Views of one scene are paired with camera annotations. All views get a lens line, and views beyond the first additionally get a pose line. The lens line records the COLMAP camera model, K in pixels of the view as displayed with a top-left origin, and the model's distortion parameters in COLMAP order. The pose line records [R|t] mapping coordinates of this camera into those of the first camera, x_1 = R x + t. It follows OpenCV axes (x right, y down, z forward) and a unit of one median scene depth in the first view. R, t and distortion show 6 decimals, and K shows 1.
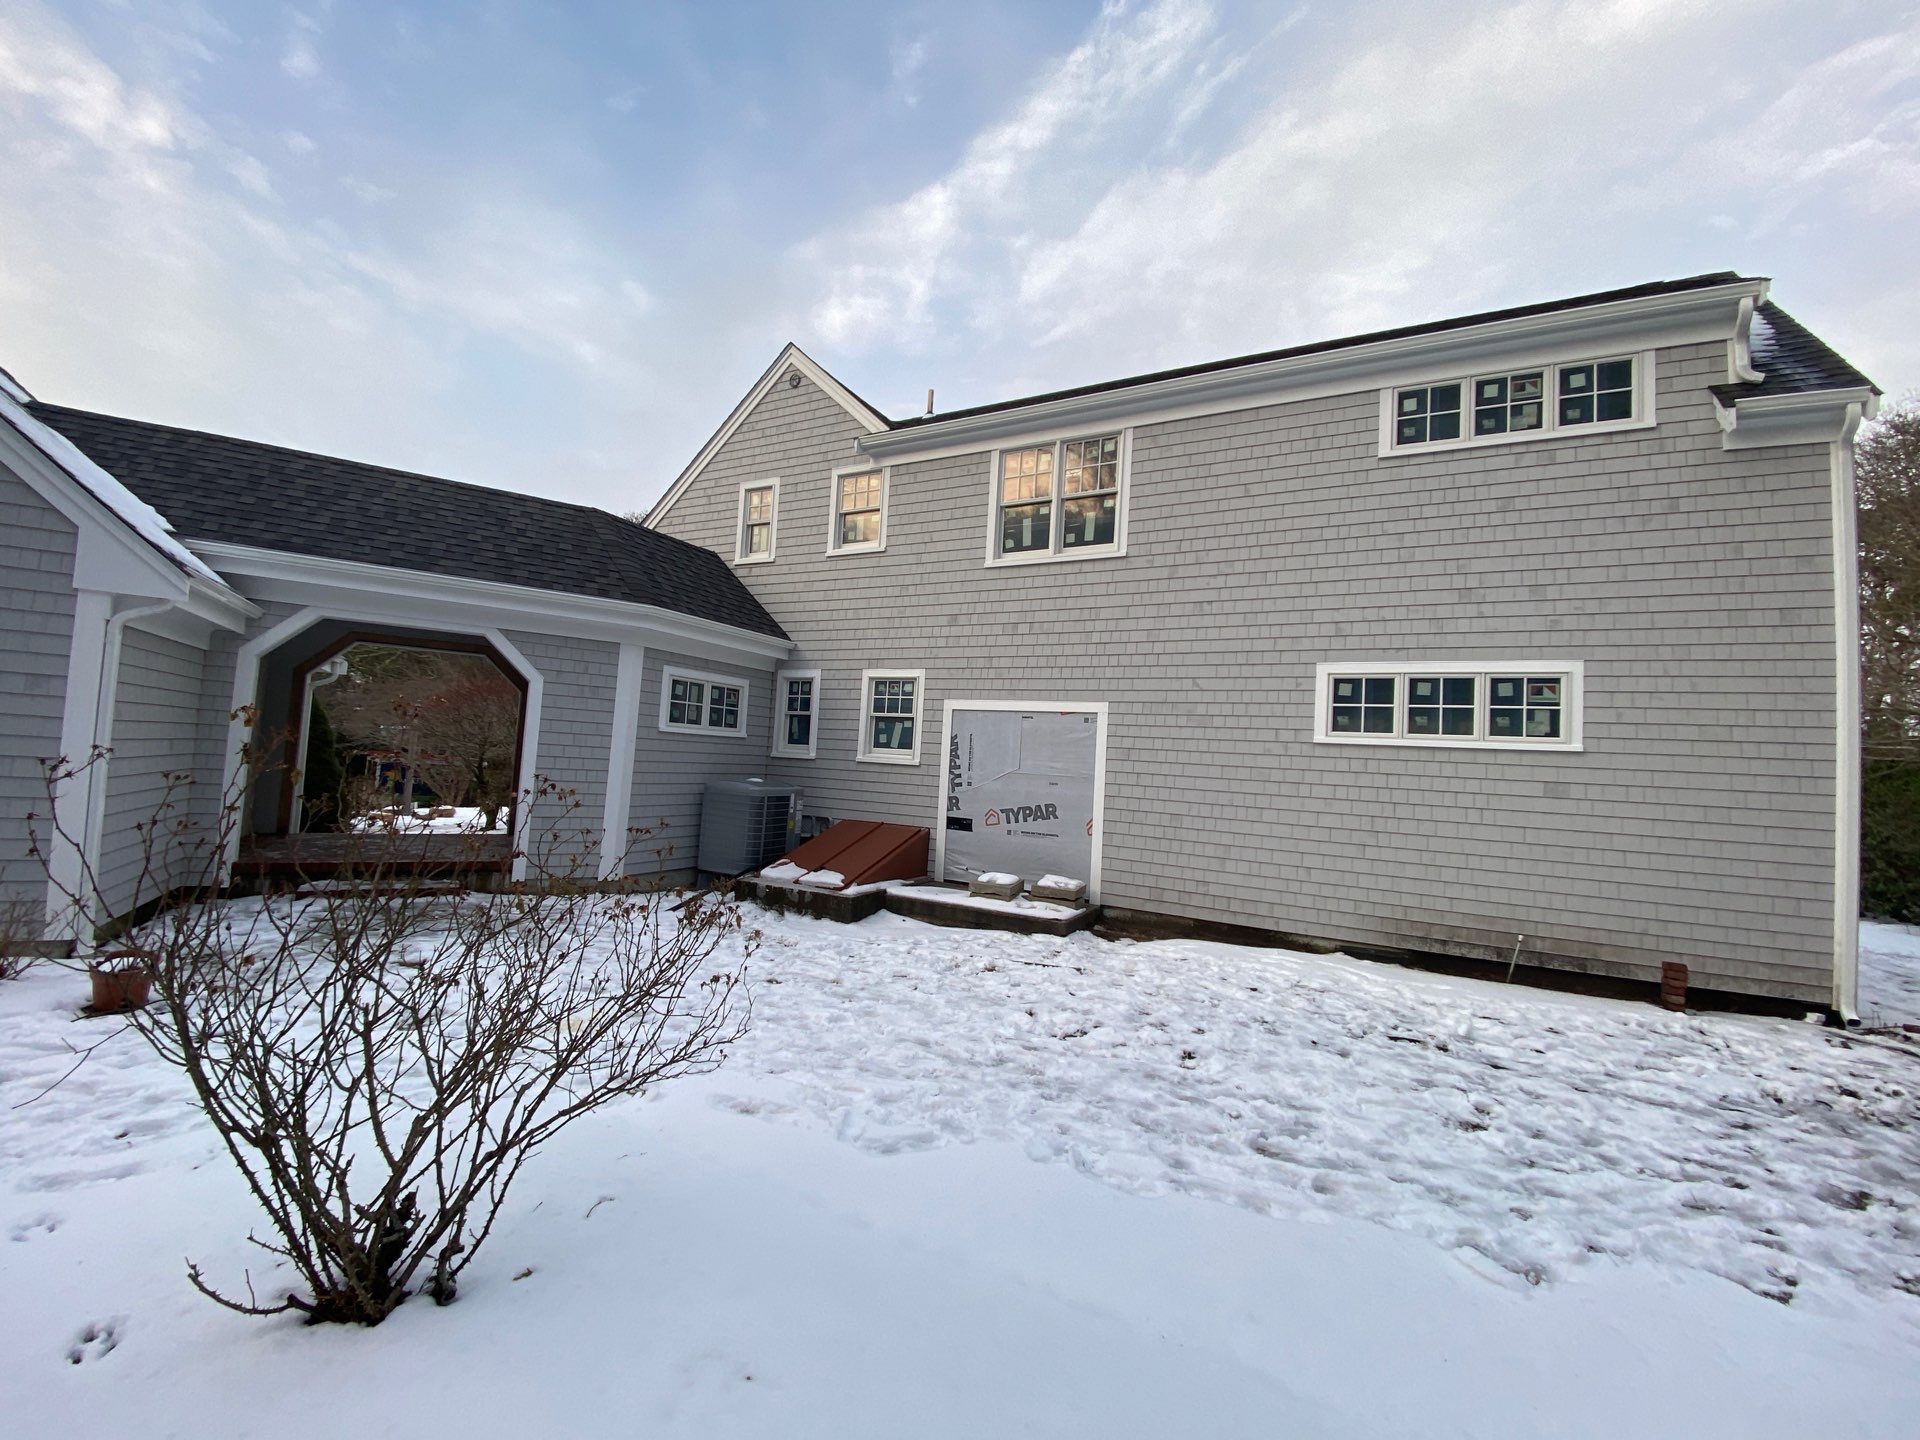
lens RADIAL K [[760.2, 0, 954.0], [0, 760.2, 728.2], [0, 0, 1]] dist [0.018309, -0.019711]
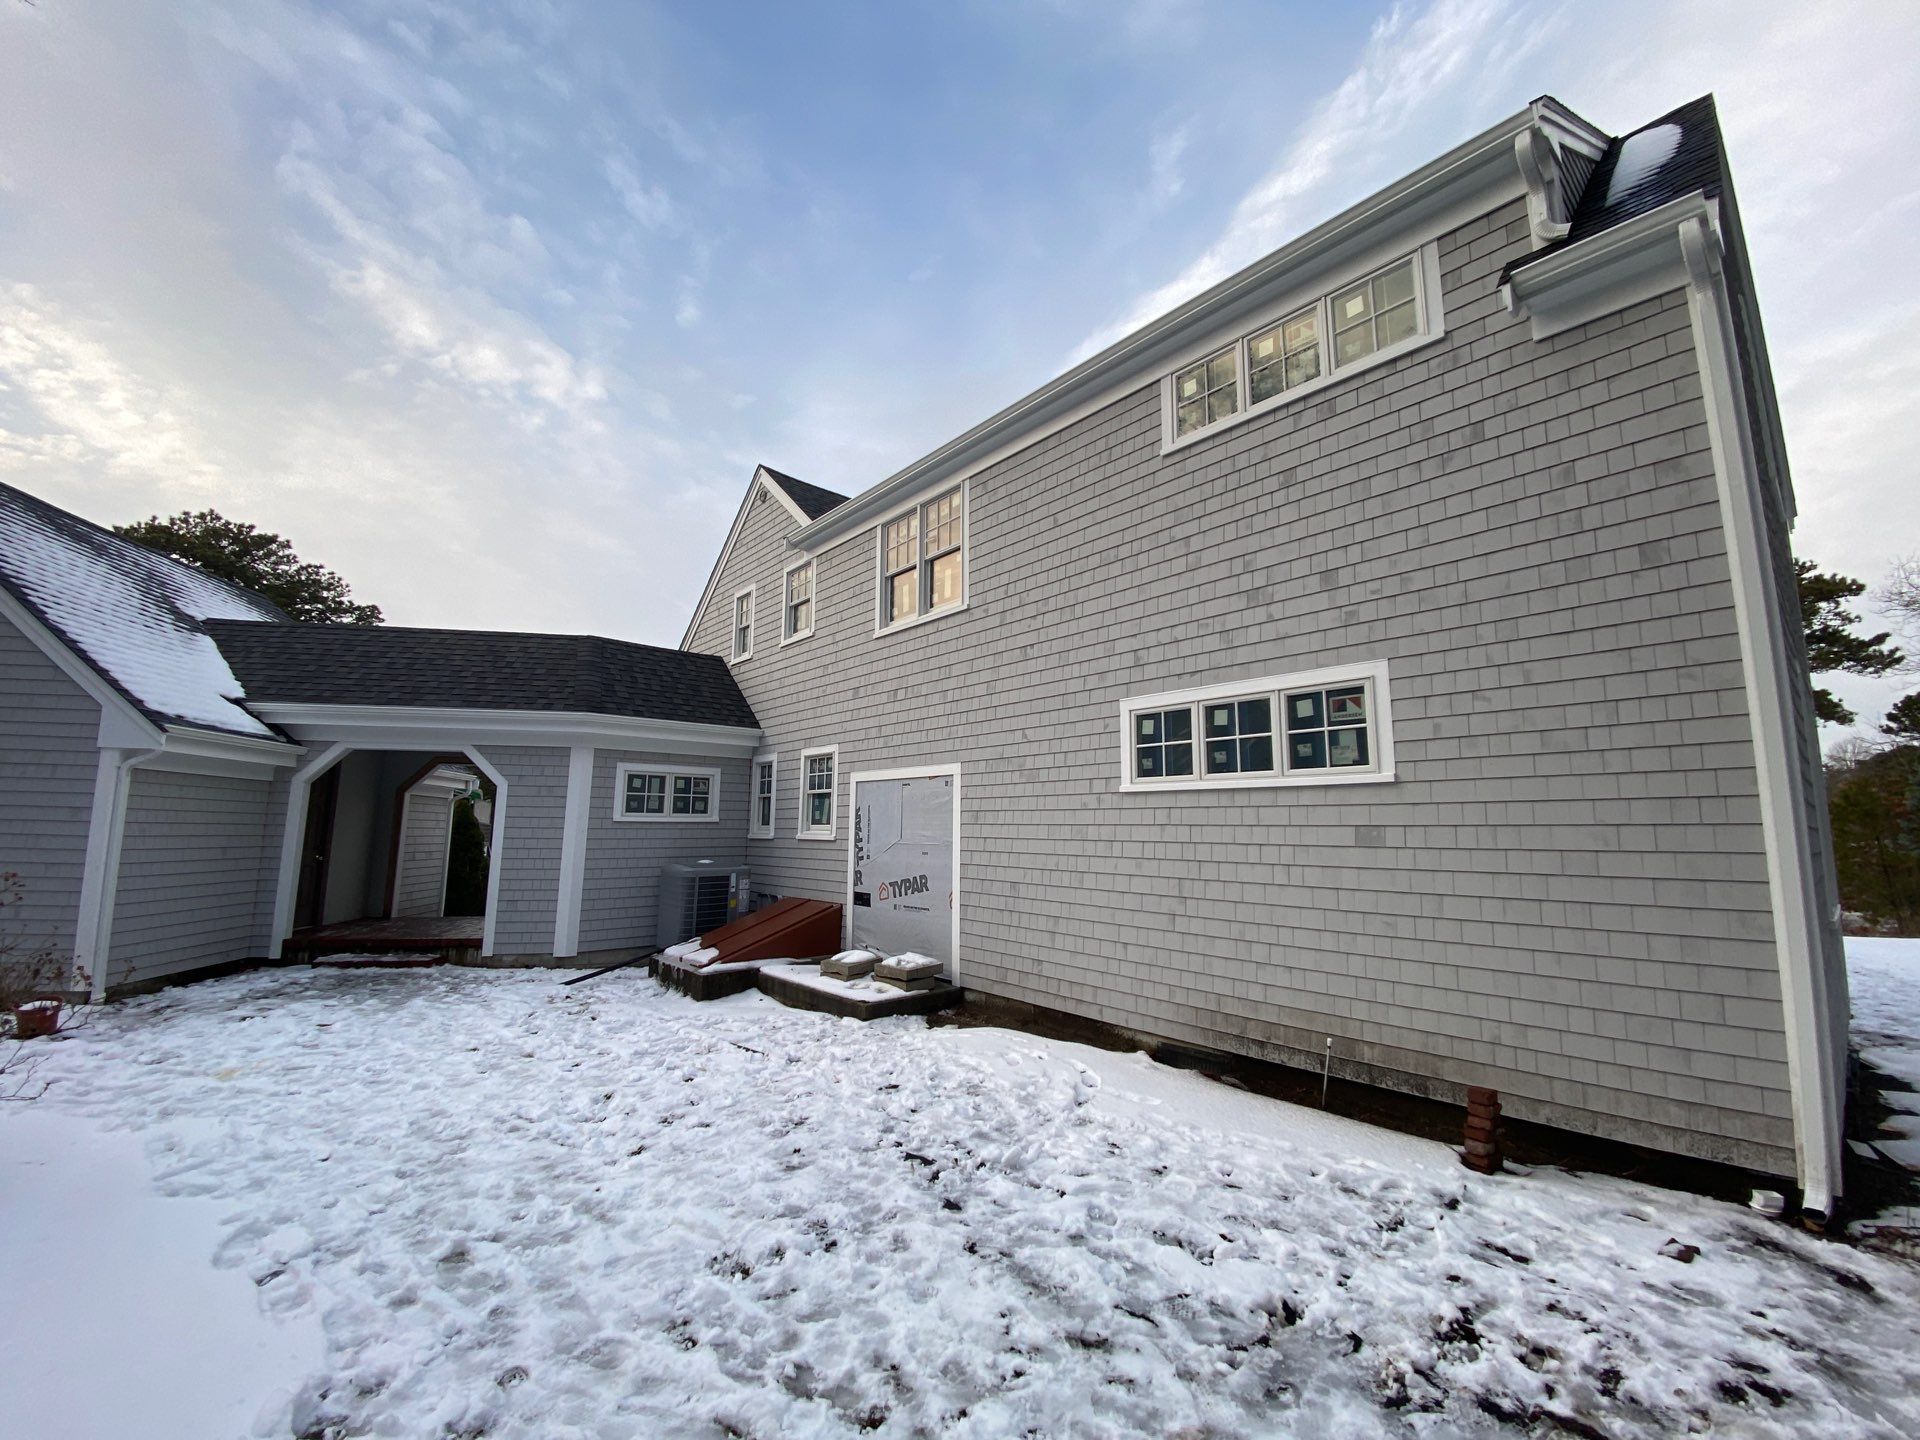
lens RADIAL K [[760.2, 0, 954.0], [0, 760.2, 728.2], [0, 0, 1]] dist [0.018309, -0.019711]
pose [[0.931527, -0.098424, -0.350100, 0.654158], [0.063394, 0.991889, -0.110174, 0.031922], [0.358104, 0.080436, 0.930211, 0.154102]]
